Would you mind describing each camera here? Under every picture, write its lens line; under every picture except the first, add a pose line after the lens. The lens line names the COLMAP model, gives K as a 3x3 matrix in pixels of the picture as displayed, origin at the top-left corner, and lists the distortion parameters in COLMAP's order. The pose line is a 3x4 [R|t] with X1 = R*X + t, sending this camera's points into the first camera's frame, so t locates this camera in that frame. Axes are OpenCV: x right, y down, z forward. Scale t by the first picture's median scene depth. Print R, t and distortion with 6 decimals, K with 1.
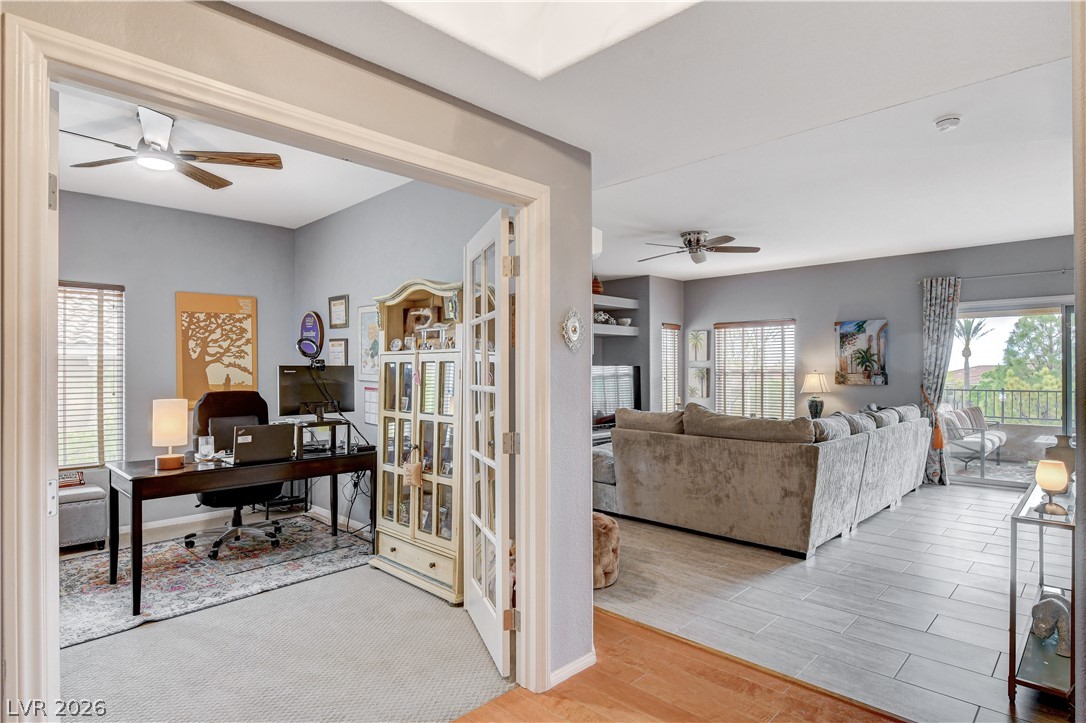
lens RADIAL K [[575.0, 0, 542.8], [0, 575.0, 366.9], [0, 0, 1]] dist [-0.010246, -0.000459]
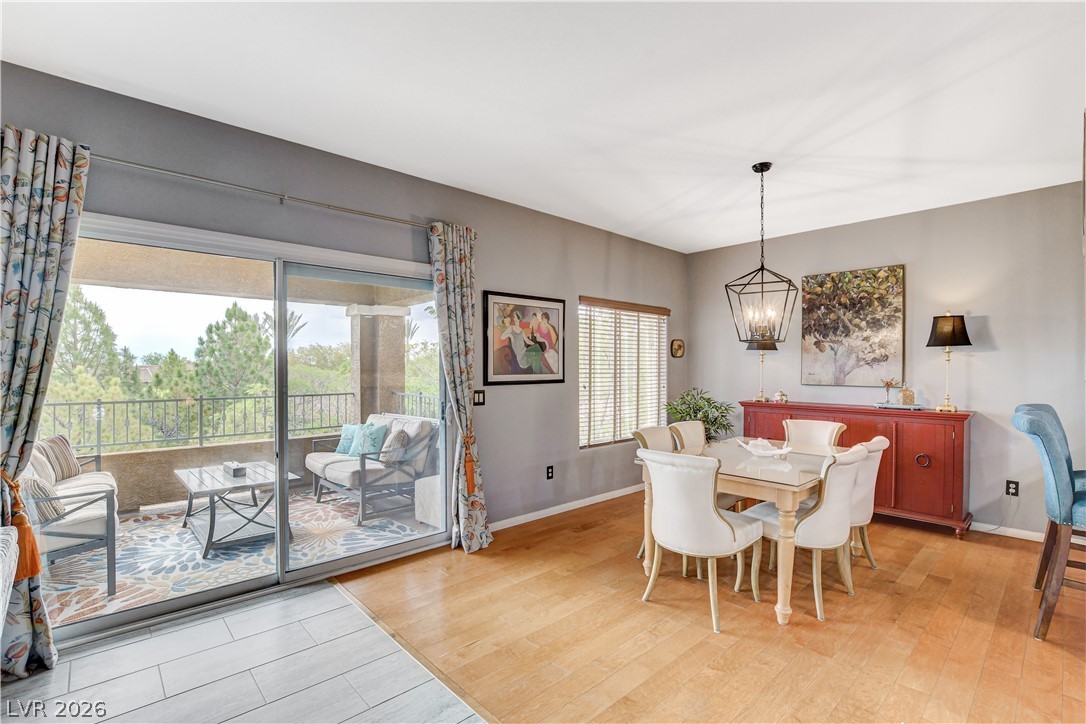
lens RADIAL K [[496.5, 0, 540.1], [0, 496.5, 368.0], [0, 0, 1]] dist [-0.018314, 0.001202]
pose [[0.052594, -0.001433, 0.998615, 0.361606], [-0.004970, 0.999986, 0.001697, -0.000054], [-0.998604, -0.005053, 0.052587, 0.598171]]
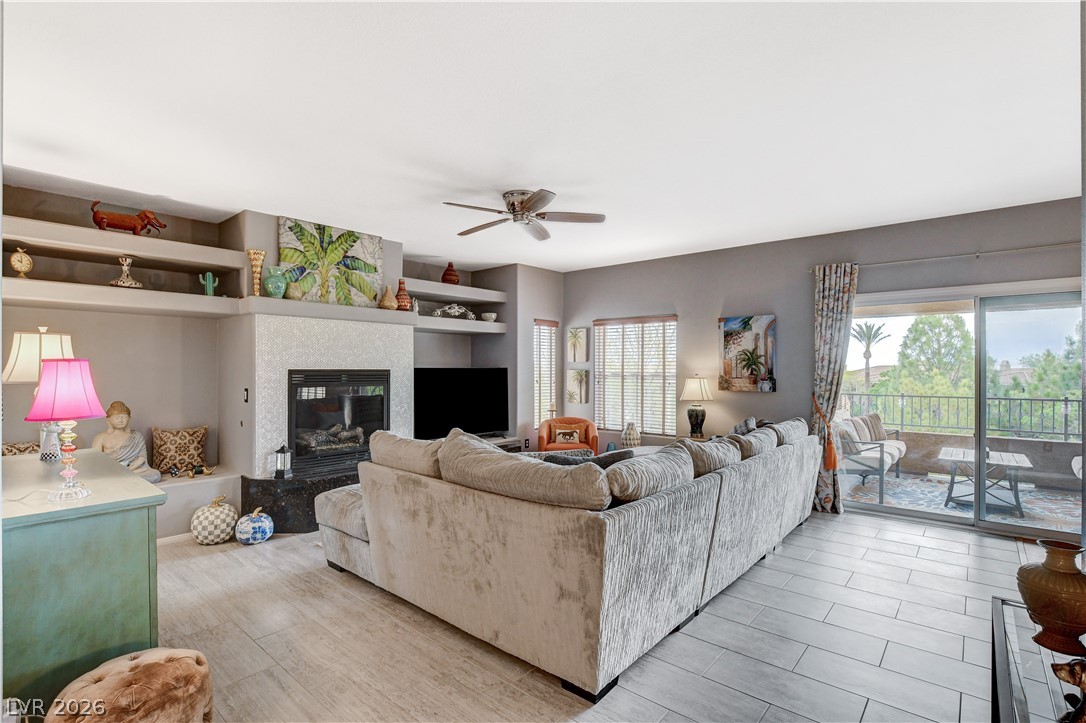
lens RADIAL K [[503.4, 0, 545.8], [0, 503.4, 366.9], [0, 0, 1]] dist [-0.013201, 0.000150]
pose [[0.997752, 0.004368, 0.066877, 0.211235], [-0.004597, 0.999984, 0.003270, -0.006605], [-0.066861, -0.003570, 0.997756, 0.278765]]
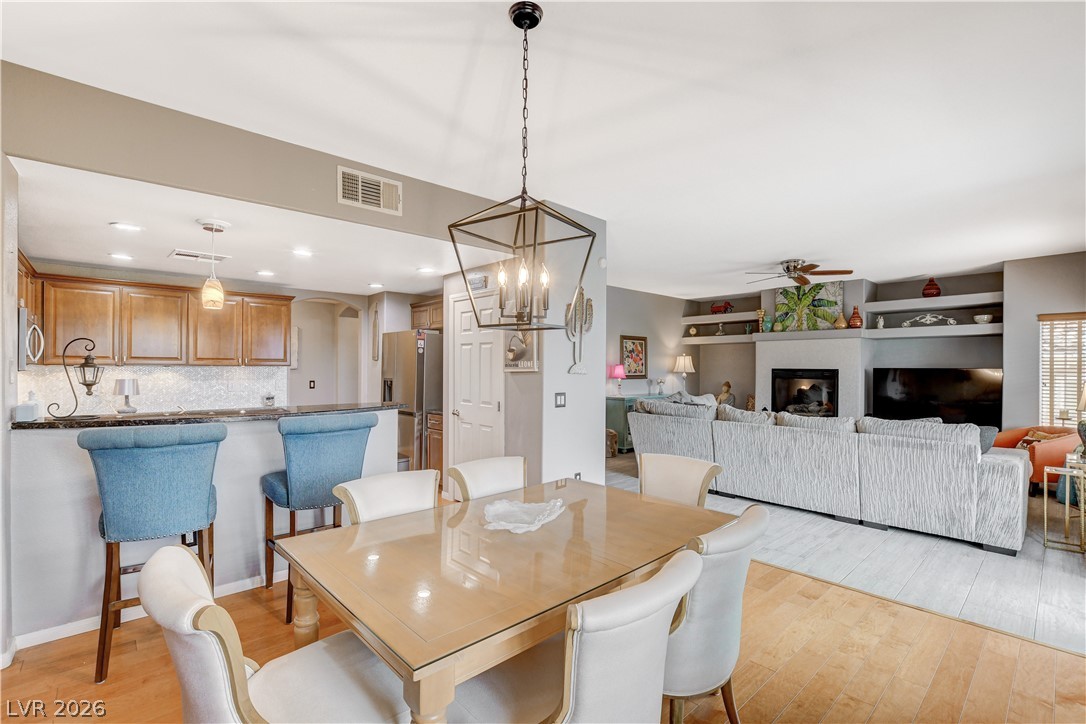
lens RADIAL K [[503.4, 0, 545.8], [0, 503.4, 367.4], [0, 0, 1]] dist [-0.013201, 0.000150]
pose [[-0.044800, 0.005560, -0.998980, 1.116414], [-0.000304, 0.999984, 0.005580, -0.009737], [0.998996, 0.000554, -0.044798, 0.431383]]
